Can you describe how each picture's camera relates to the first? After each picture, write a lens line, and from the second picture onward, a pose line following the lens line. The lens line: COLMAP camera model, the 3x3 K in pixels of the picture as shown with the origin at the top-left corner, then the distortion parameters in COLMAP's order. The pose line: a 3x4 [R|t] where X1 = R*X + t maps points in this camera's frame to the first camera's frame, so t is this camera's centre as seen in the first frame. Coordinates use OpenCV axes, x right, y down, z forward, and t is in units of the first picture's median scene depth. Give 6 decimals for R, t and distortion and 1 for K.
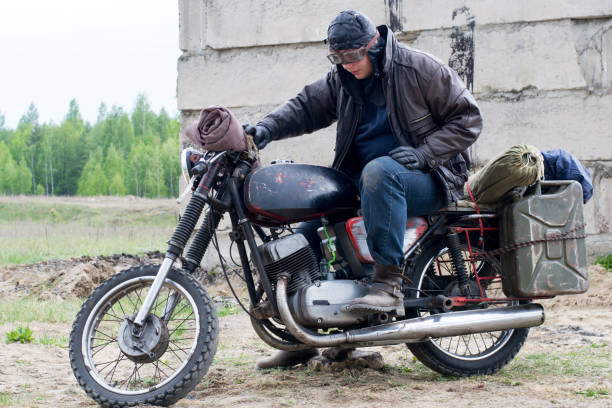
lens RADIAL K [[1280.7, 0, 307.1], [0, 1280.7, 244.0], [0, 0, 1]] dist [-0.034421, -0.195144]
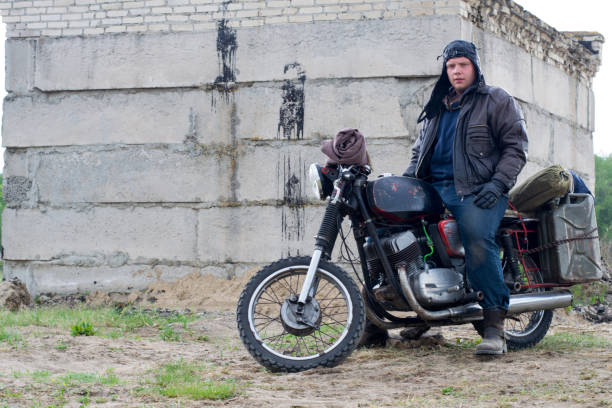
lens RADIAL K [[1245.4, 0, 304.5], [0, 1245.4, 232.8], [0, 0, 1]] dist [-0.041770, -0.096343]
pose [[0.961054, 0.013502, 0.276029, -0.411215], [0.000978, 0.998633, -0.052253, 0.053687], [-0.276358, 0.050488, 0.959728, -0.122651]]
